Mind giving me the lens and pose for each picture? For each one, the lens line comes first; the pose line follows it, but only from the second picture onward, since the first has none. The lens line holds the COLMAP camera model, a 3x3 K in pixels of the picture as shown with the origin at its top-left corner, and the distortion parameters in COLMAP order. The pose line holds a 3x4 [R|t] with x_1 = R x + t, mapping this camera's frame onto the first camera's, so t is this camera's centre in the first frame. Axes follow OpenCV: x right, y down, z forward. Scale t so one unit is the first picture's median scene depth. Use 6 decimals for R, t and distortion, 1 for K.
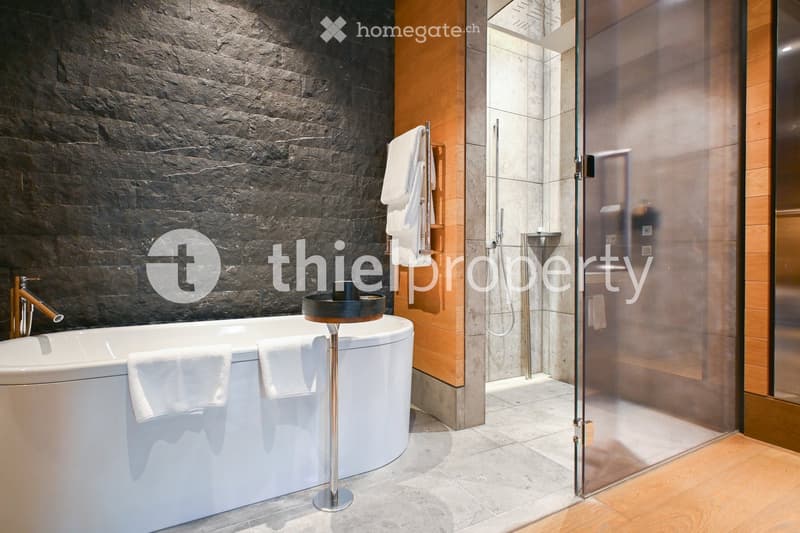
lens RADIAL K [[394.0, 0, 389.9], [0, 394.0, 261.9], [0, 0, 1]] dist [-0.019947, 0.001026]
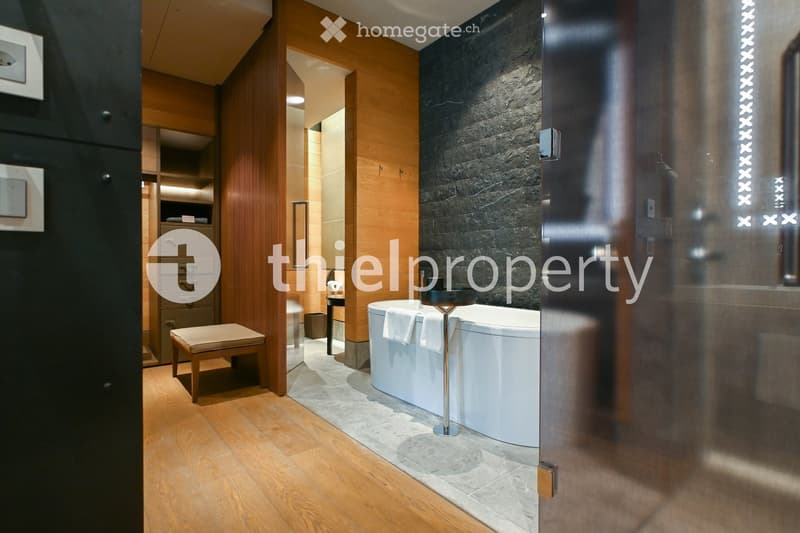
lens RADIAL K [[394.0, 0, 389.9], [0, 394.0, 261.9], [0, 0, 1]] dist [-0.019947, 0.001026]
pose [[0.159048, -0.006839, -0.987247, 0.933726], [-0.004992, 0.999958, -0.007732, 0.003372], [0.987258, 0.006159, 0.159007, 0.425498]]
